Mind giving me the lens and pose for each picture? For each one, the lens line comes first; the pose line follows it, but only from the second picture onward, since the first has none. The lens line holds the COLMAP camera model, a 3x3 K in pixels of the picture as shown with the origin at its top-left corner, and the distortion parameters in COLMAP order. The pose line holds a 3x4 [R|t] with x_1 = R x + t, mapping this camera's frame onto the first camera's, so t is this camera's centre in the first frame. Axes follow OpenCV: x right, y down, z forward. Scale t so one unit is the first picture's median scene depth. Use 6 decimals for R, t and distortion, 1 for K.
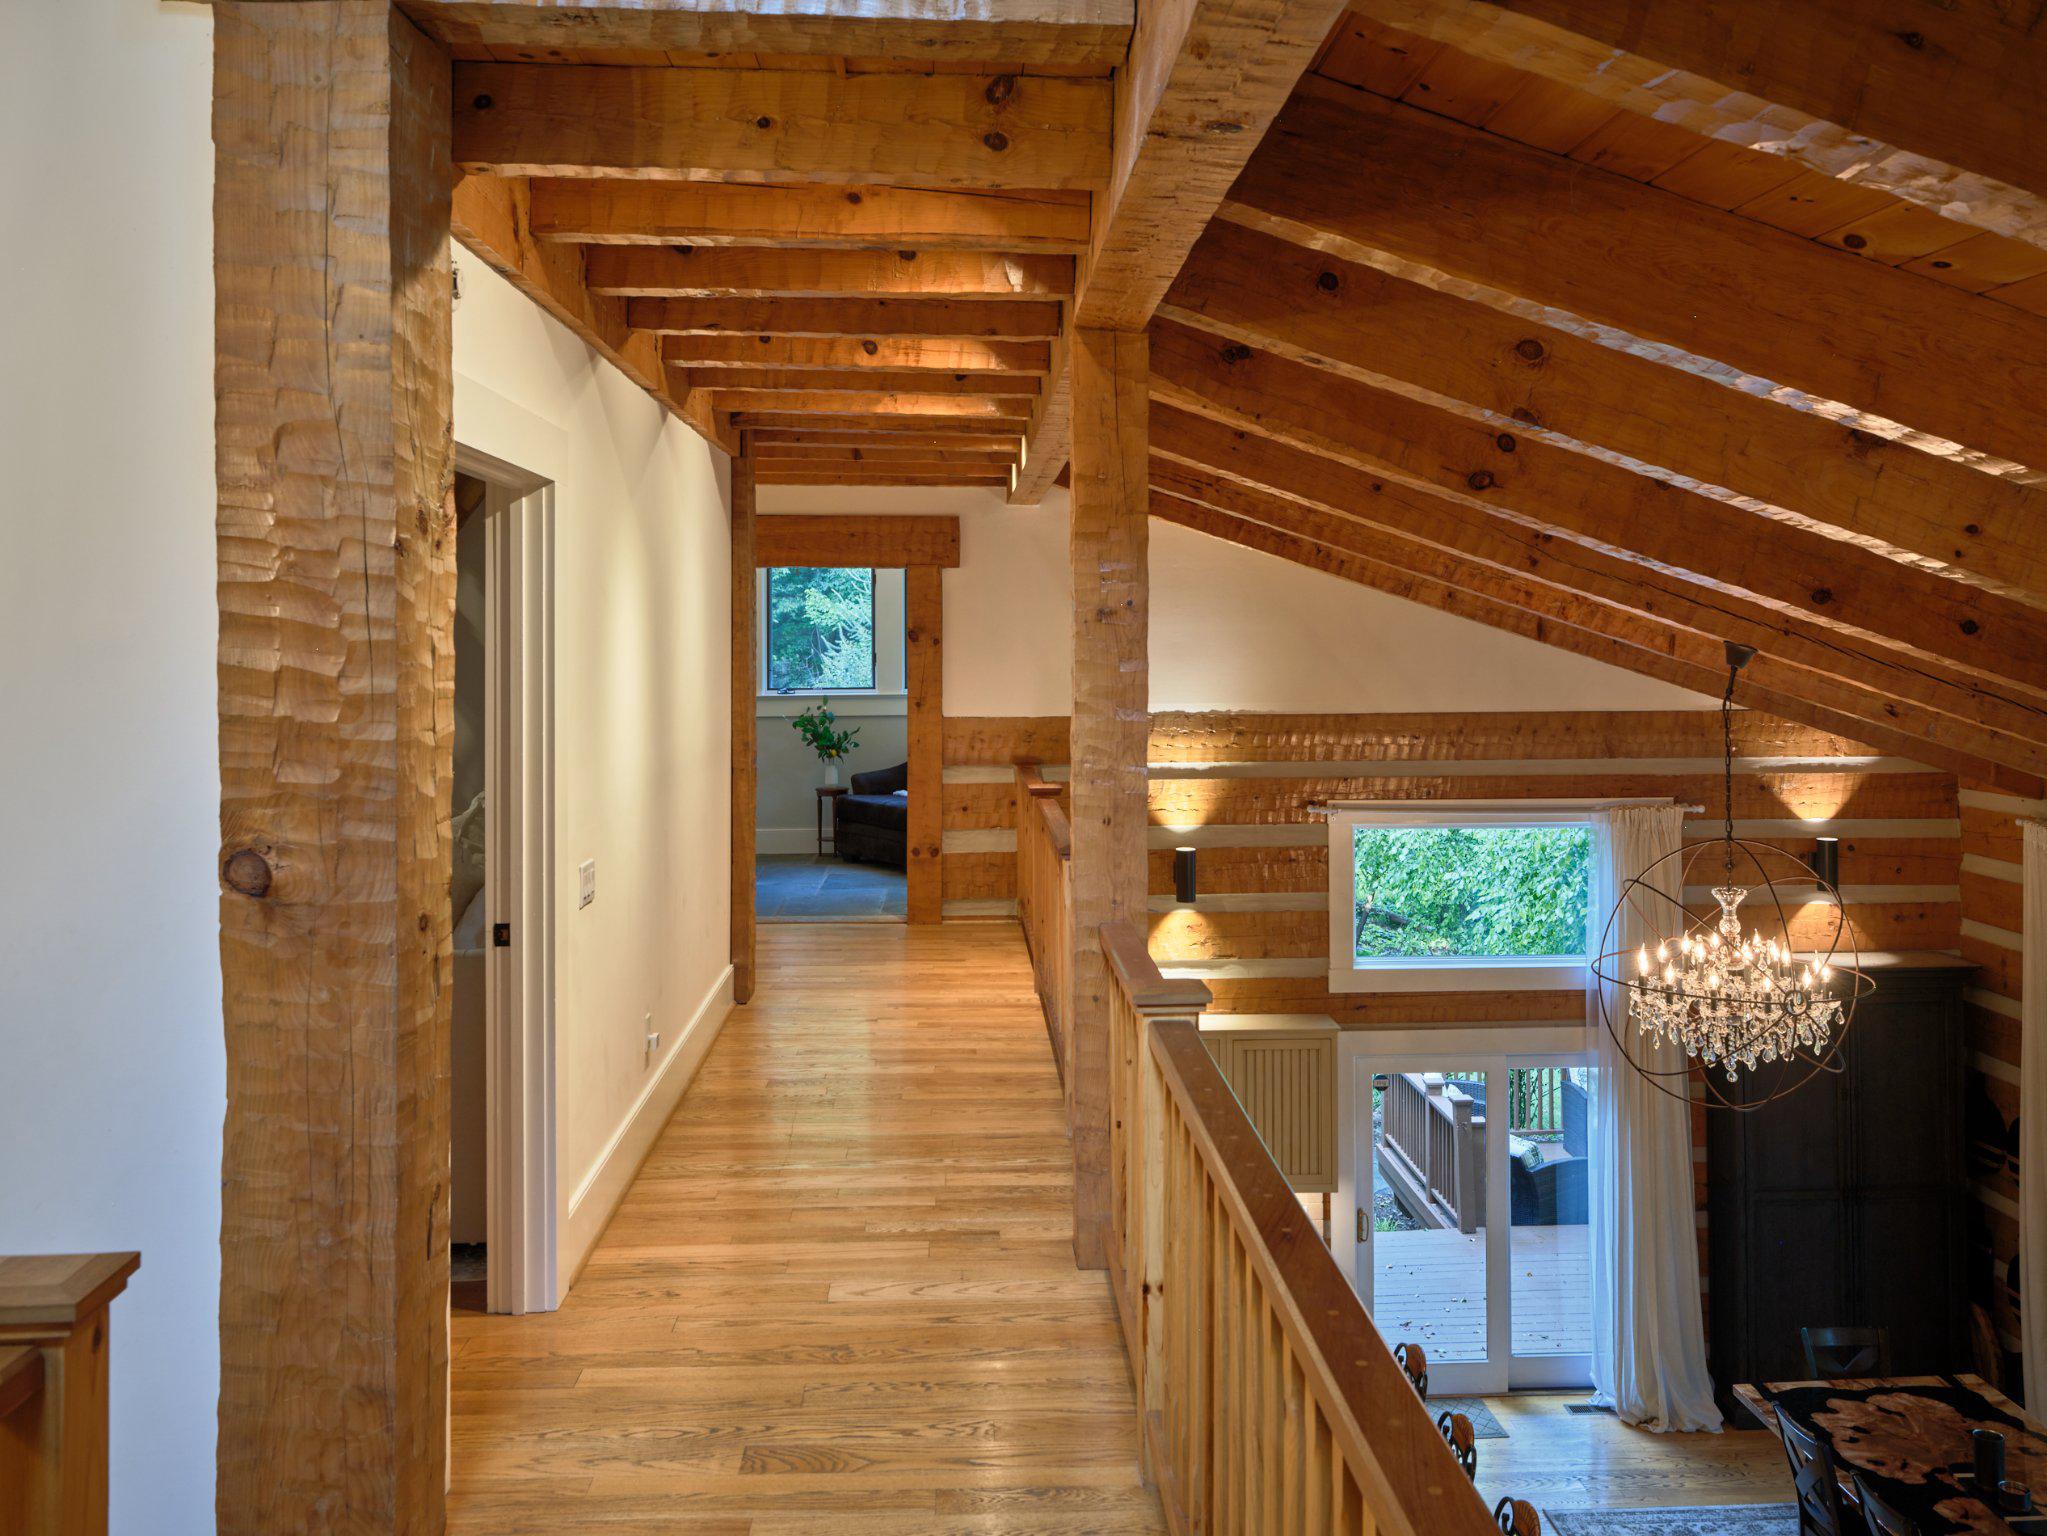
lens RADIAL K [[1531.6, 0, 1092.3], [0, 1531.6, 764.2], [0, 0, 1]] dist [0.002249, 0.004939]
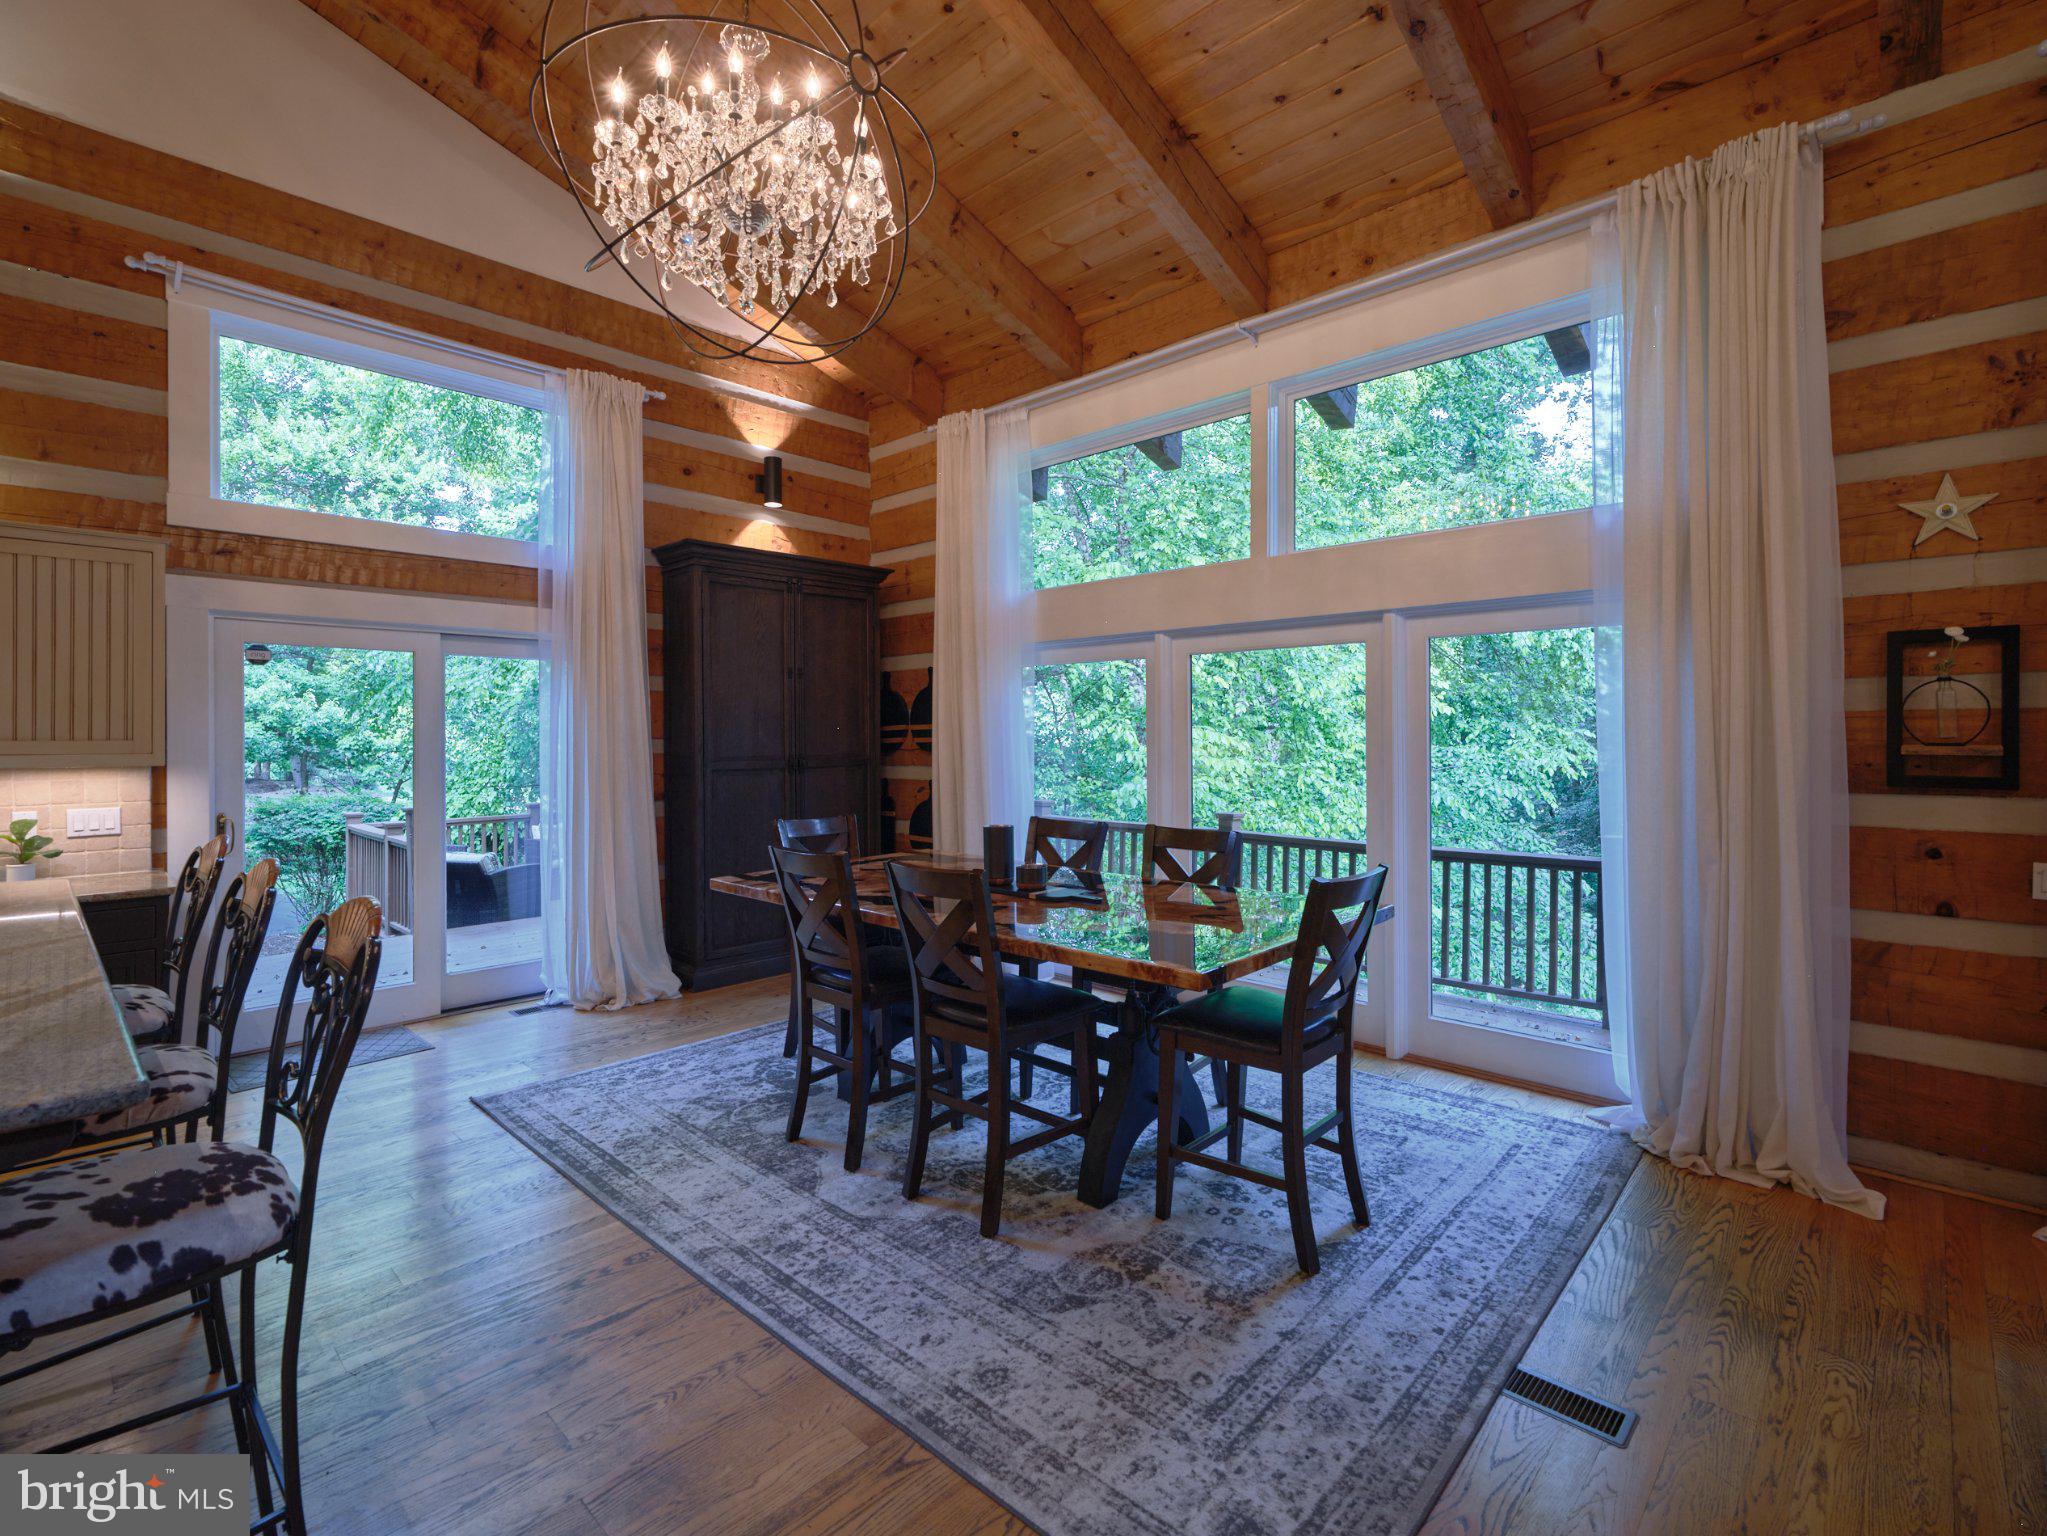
lens RADIAL K [[968.0, 0, 1043.7], [0, 968.0, 729.2], [0, 0, 1]] dist [0.001309, -0.001229]
pose [[0.710326, 0.004615, 0.703858, 0.125609], [-0.005291, 0.999985, -0.001217, 0.245385], [-0.703853, -0.002859, 0.710340, 0.362582]]
